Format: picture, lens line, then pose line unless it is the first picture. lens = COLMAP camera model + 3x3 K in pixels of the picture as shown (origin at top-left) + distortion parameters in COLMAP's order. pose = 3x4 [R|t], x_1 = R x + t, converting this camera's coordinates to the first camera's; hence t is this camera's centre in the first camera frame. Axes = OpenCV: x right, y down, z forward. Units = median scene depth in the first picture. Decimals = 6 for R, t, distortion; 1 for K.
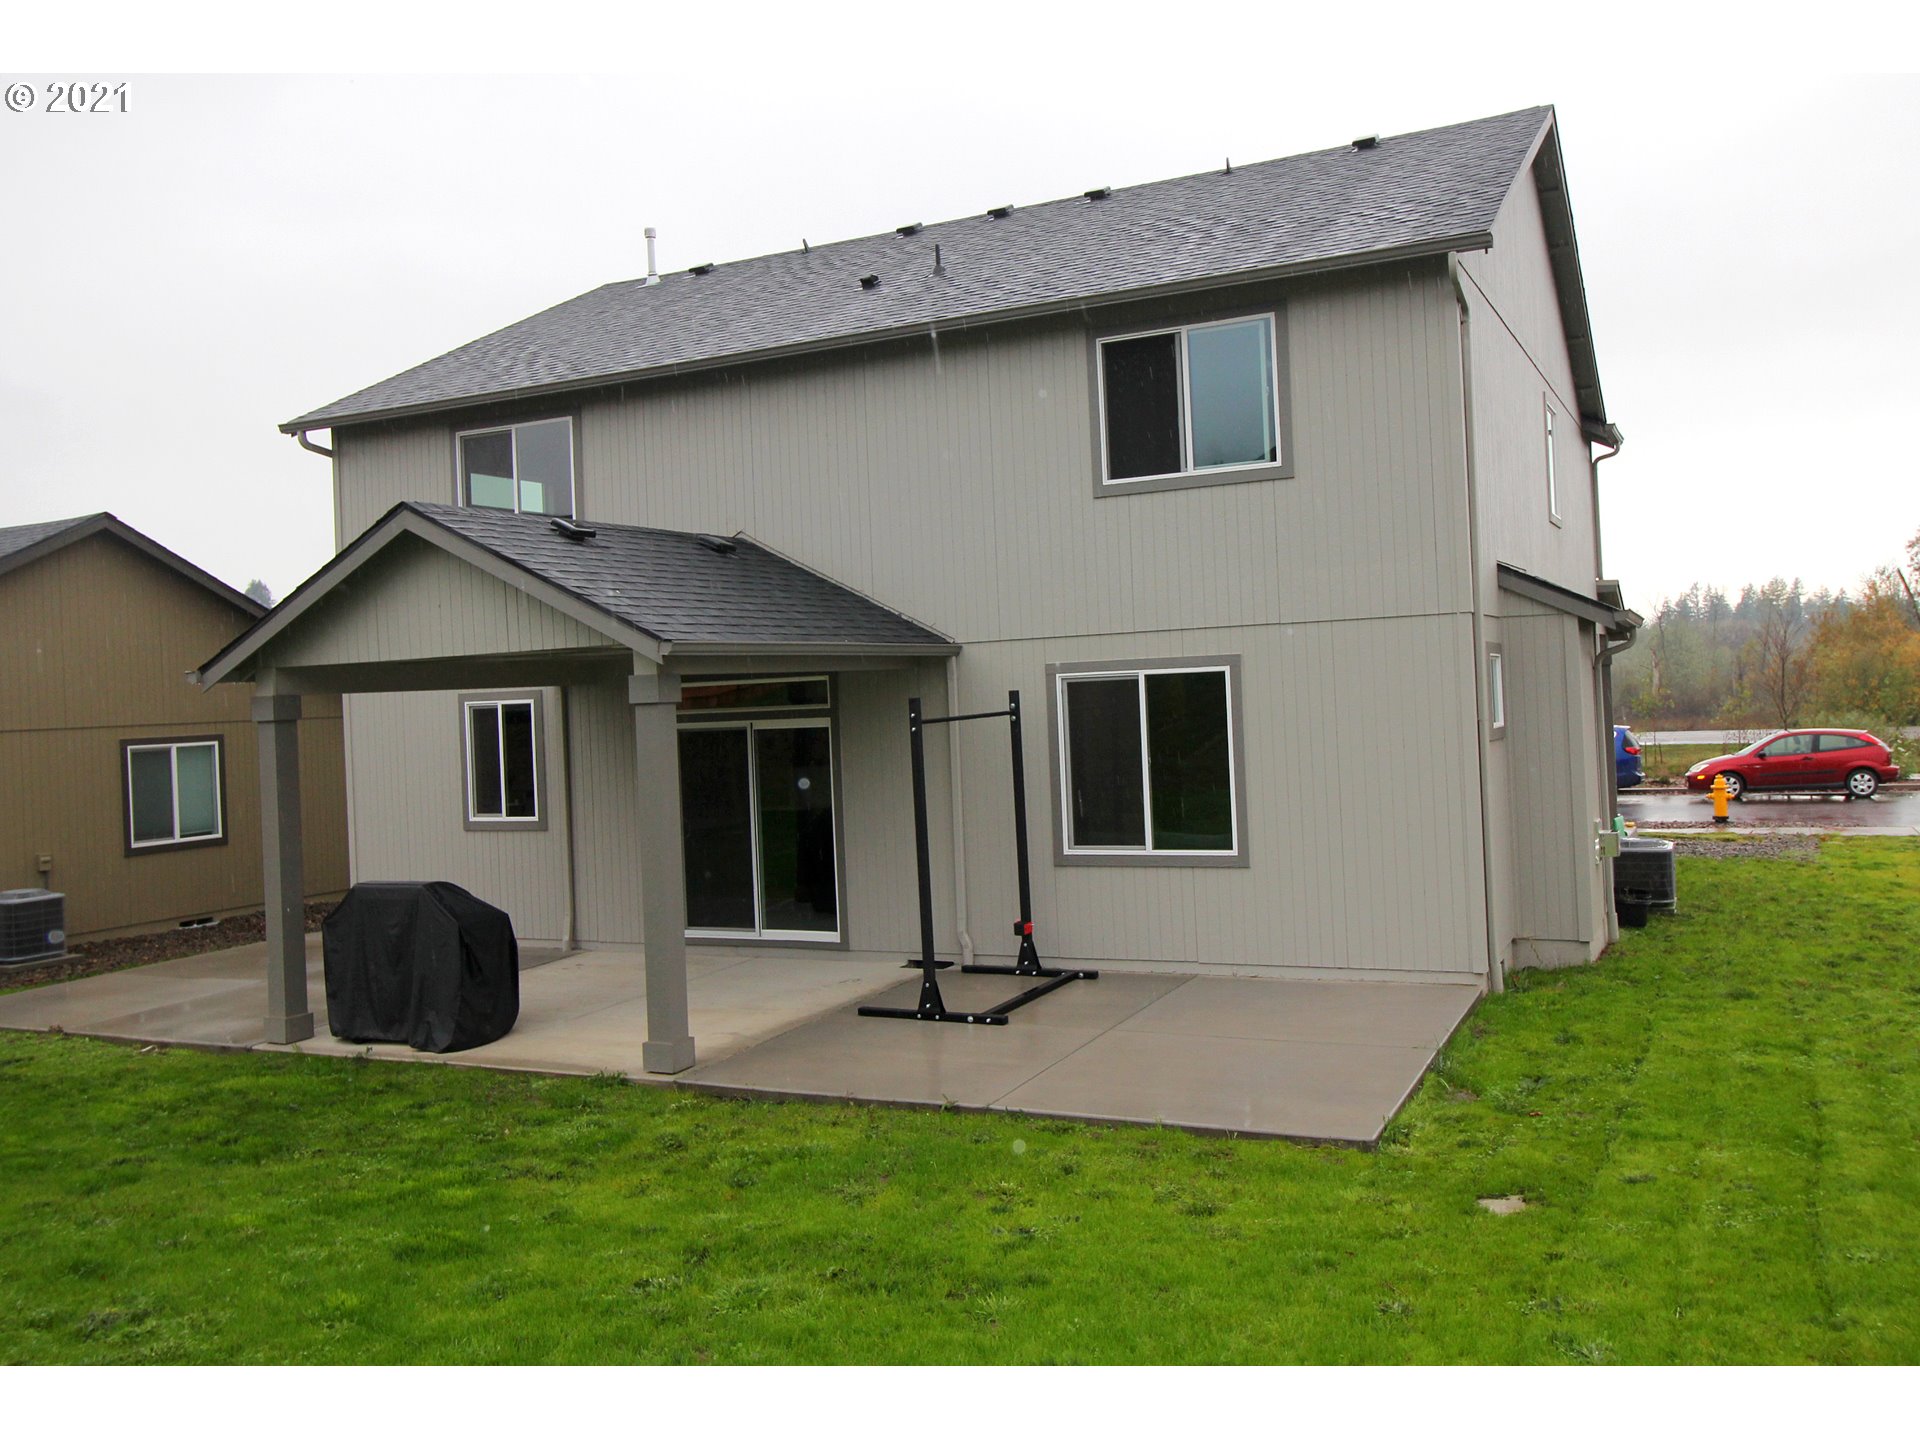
lens RADIAL K [[898.3, 0, 960.2], [0, 898.3, 671.4], [0, 0, 1]] dist [0.002155, 0.000600]
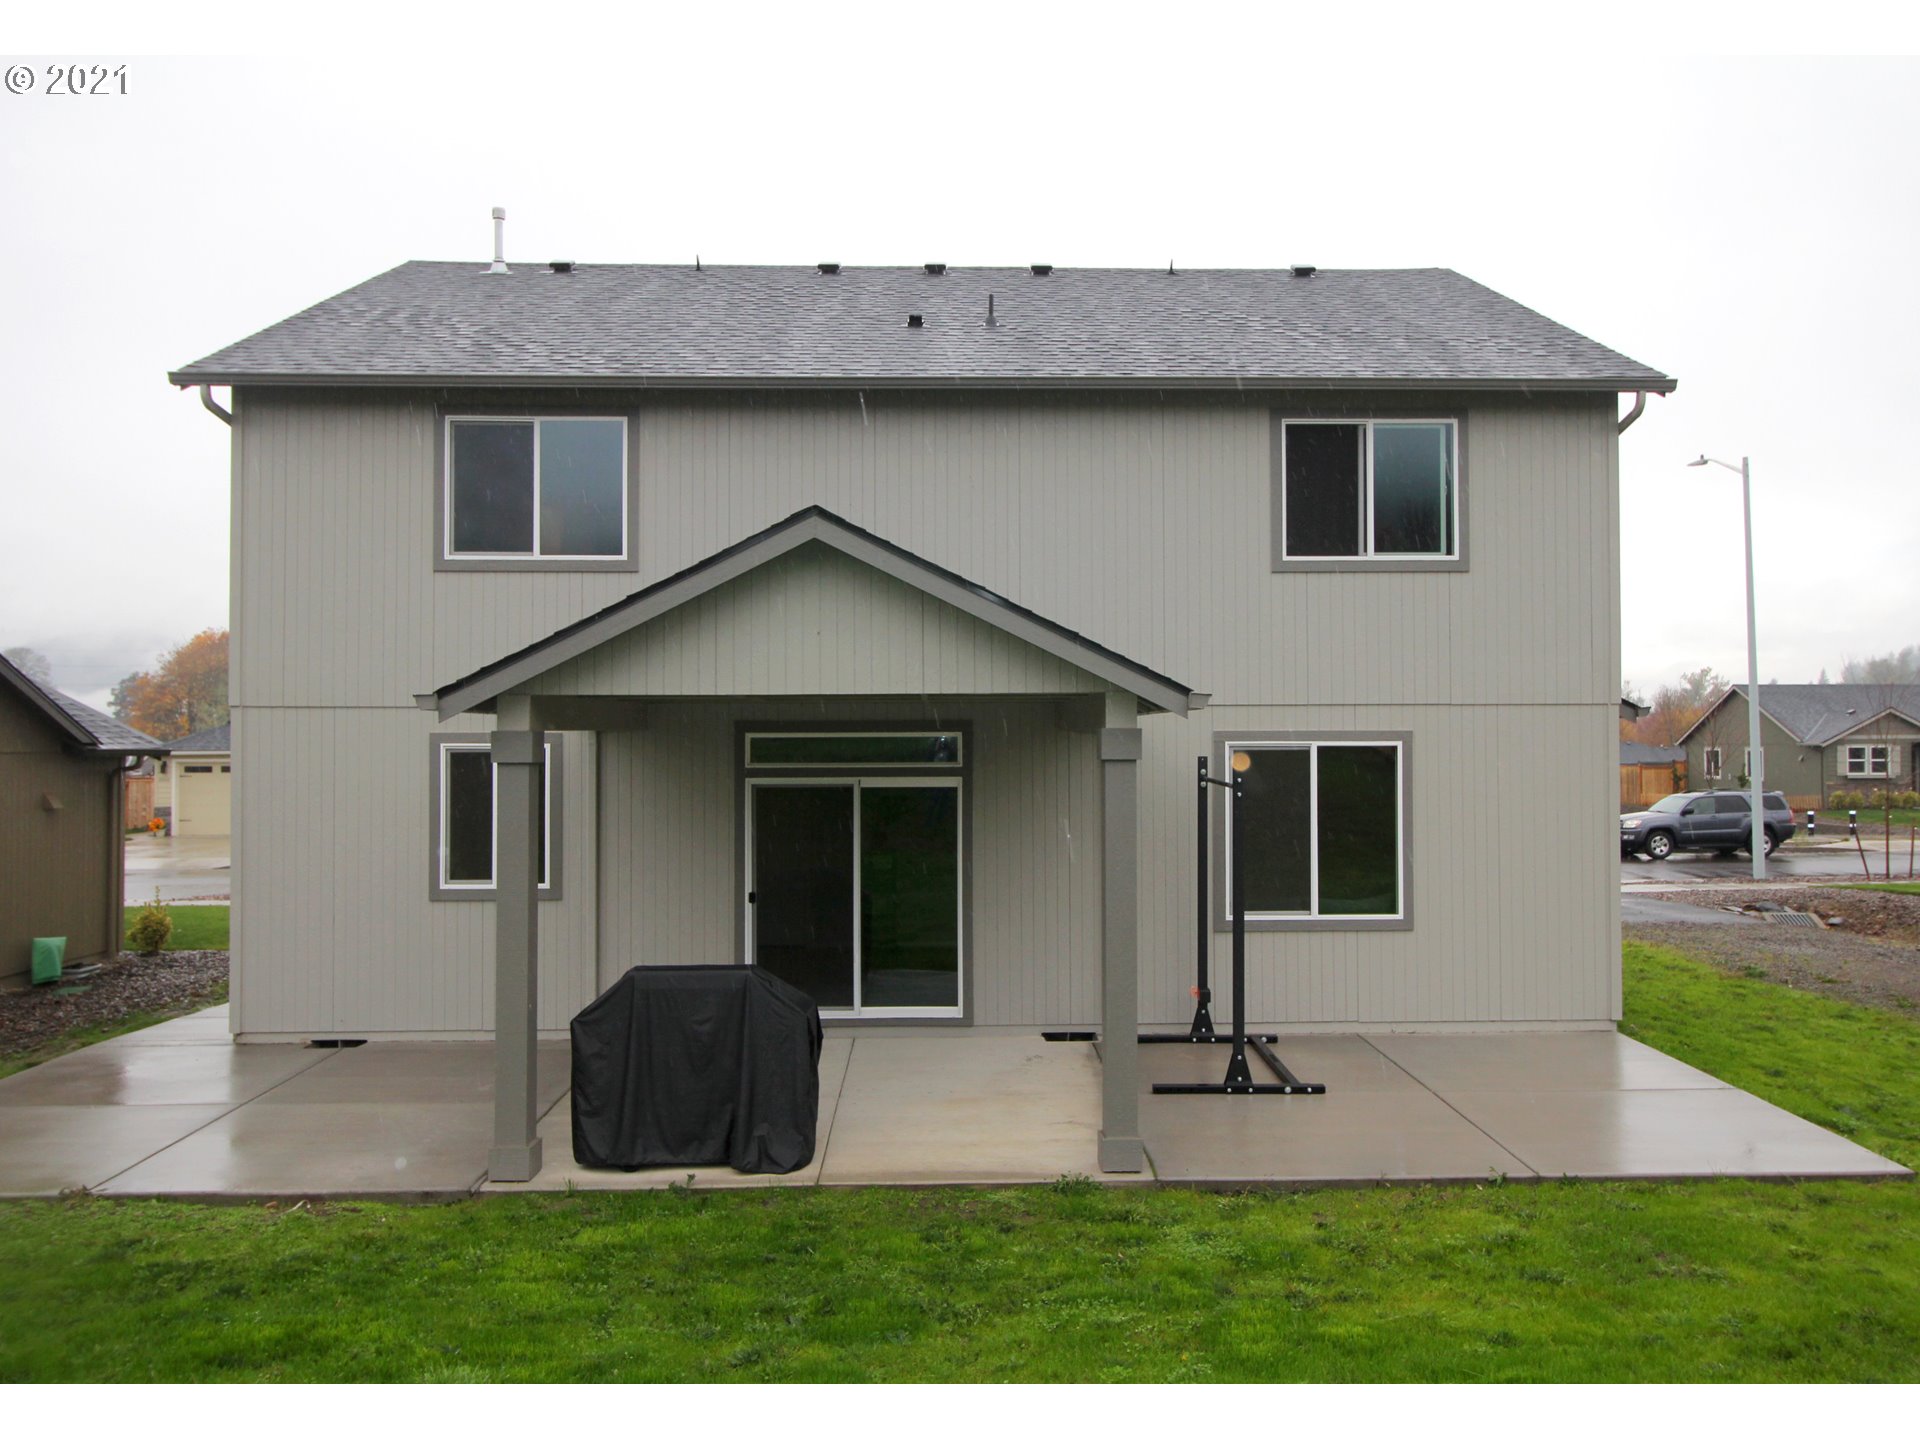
lens RADIAL K [[903.8, 0, 960.0], [0, 903.8, 720.0], [0, 0, 1]] dist [0.000441, -0.000236]
pose [[0.958665, 0.048280, 0.280411, -0.484528], [-0.044223, 0.998806, -0.020780, 0.013676], [-0.281079, 0.007521, 0.959655, 0.111347]]
